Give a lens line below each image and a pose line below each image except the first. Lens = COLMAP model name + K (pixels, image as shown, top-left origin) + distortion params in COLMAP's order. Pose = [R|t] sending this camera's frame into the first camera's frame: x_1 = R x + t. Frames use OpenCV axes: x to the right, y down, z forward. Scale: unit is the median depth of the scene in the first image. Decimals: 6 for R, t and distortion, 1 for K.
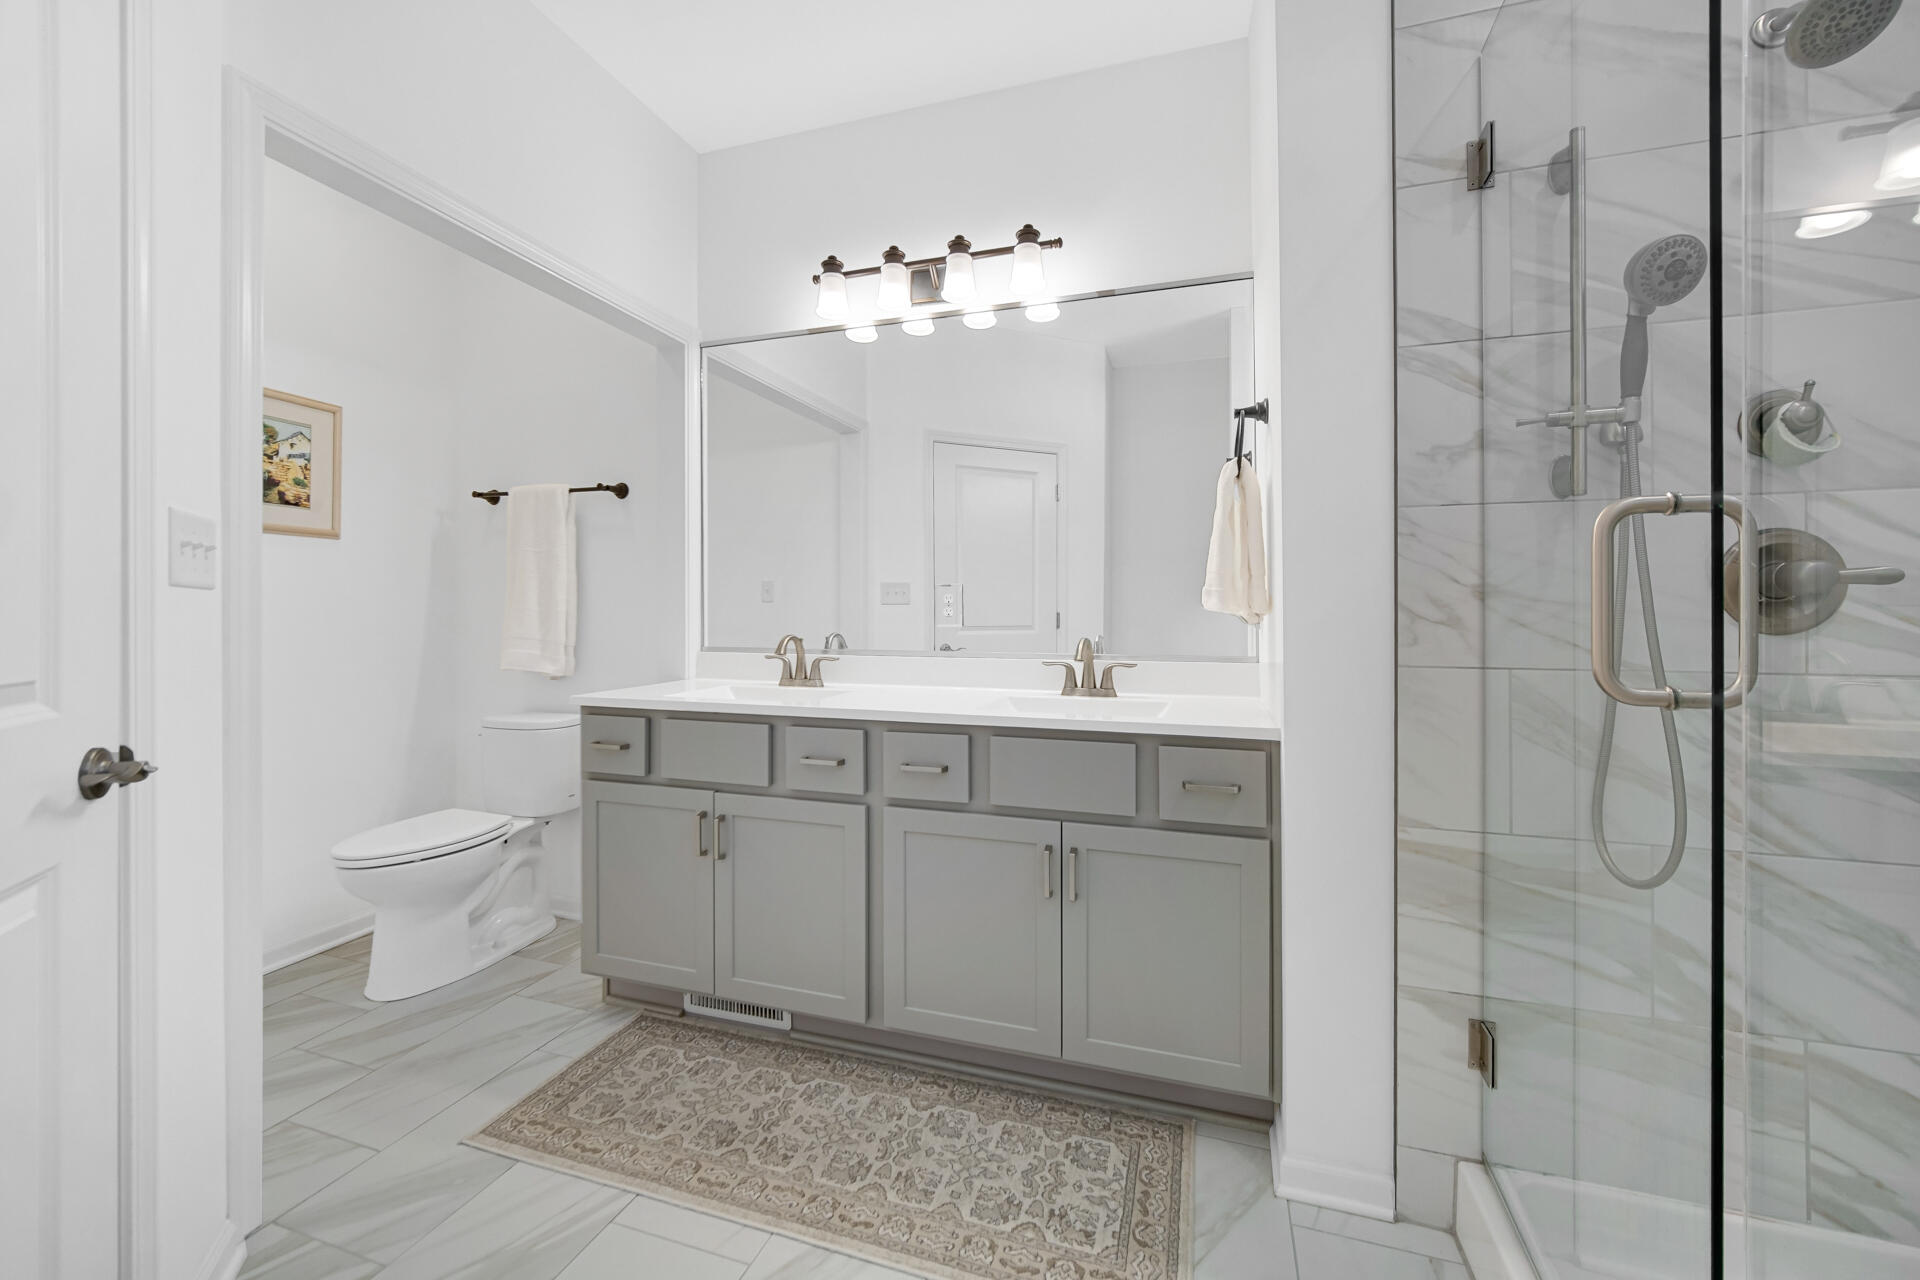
lens RADIAL K [[772.5, 0, 955.5], [0, 772.5, 621.2], [0, 0, 1]] dist [-0.014922, 0.000586]
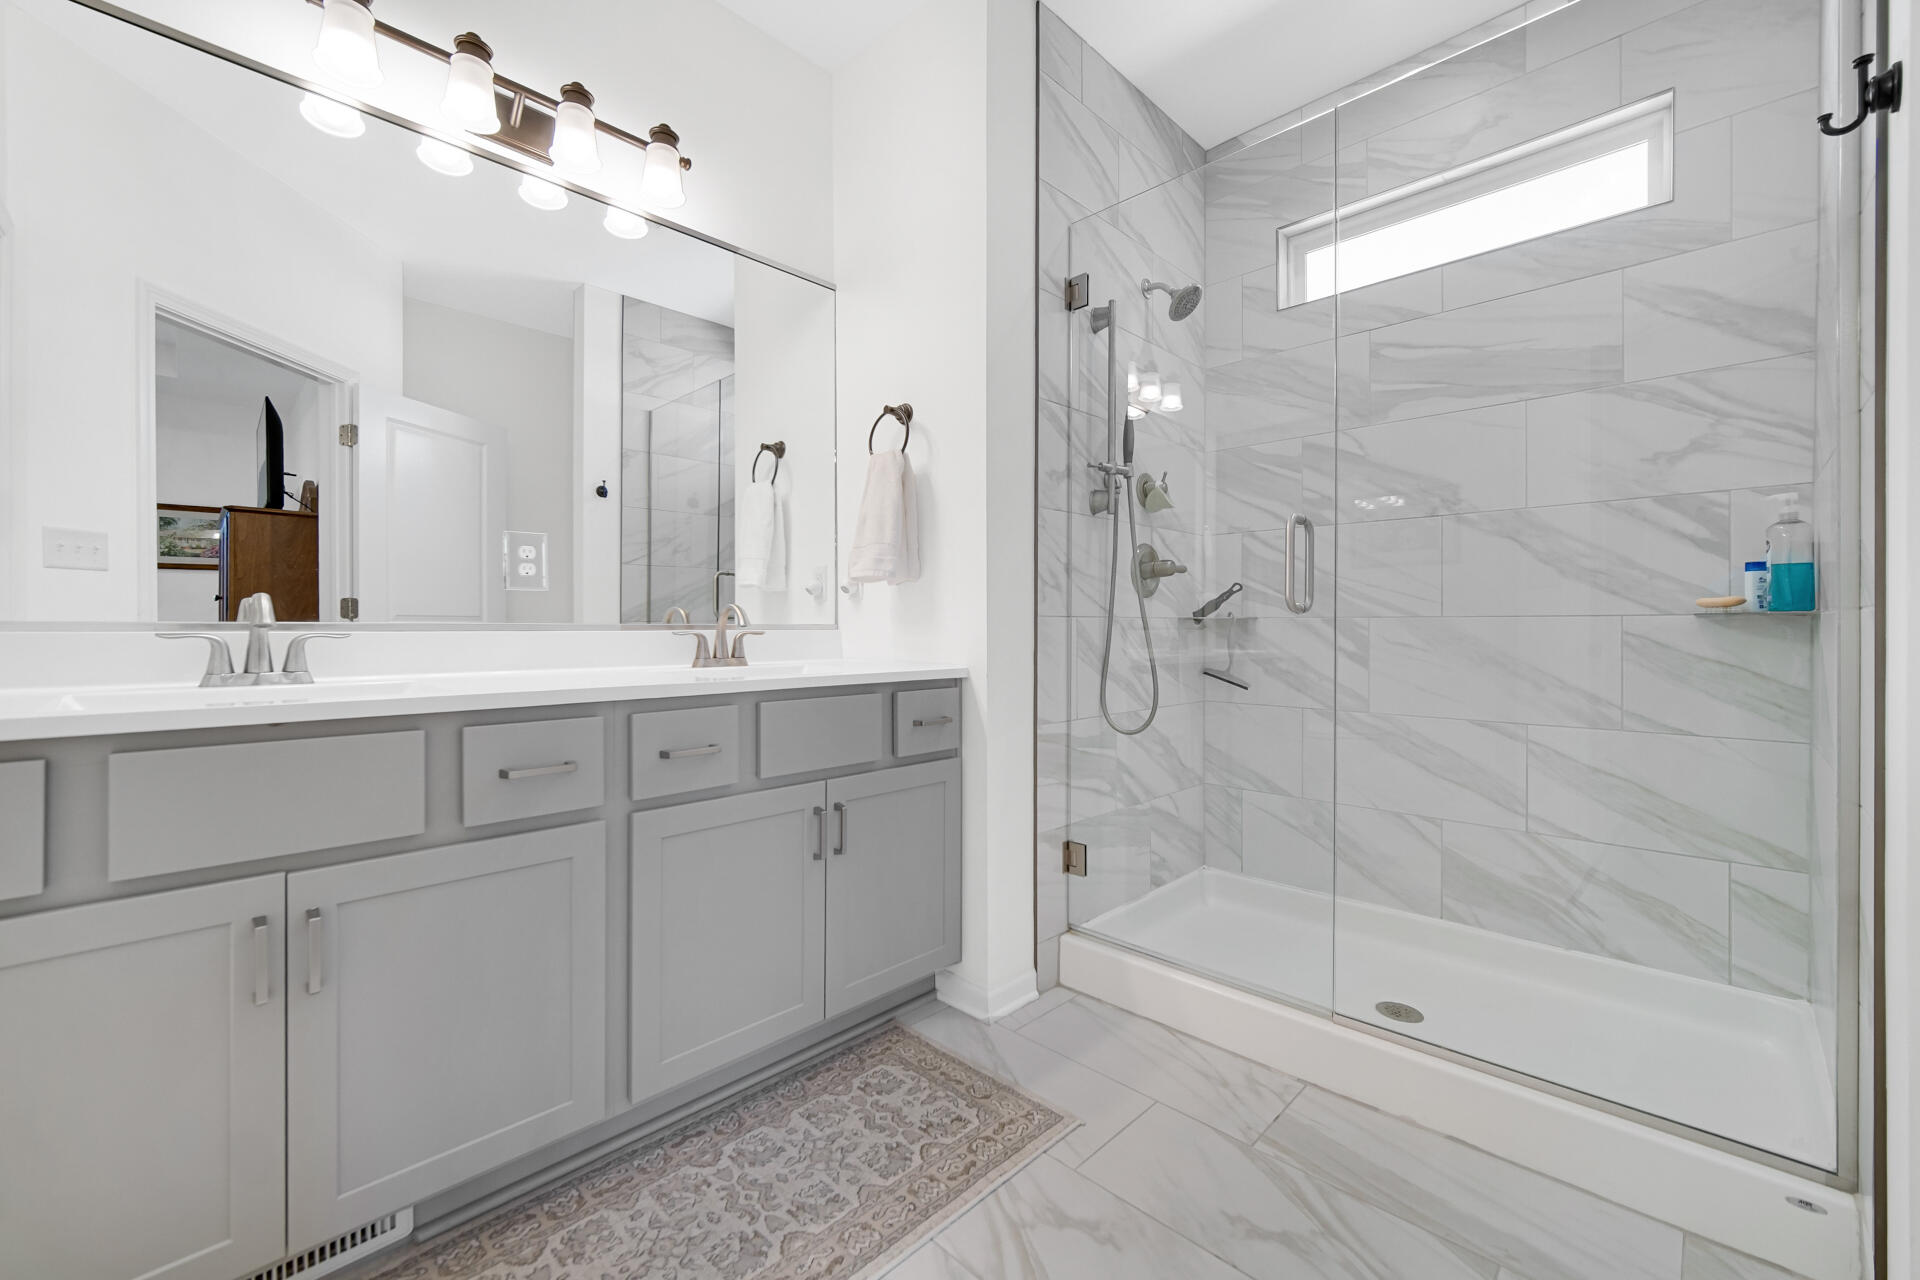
lens RADIAL K [[772.5, 0, 964.7], [0, 772.5, 626.3], [0, 0, 1]] dist [-0.014922, 0.000586]
pose [[0.434608, -0.012450, 0.900534, -0.784076], [0.003741, 0.999921, 0.012019, 0.057687], [-0.900612, -0.001855, 0.434620, 0.471967]]
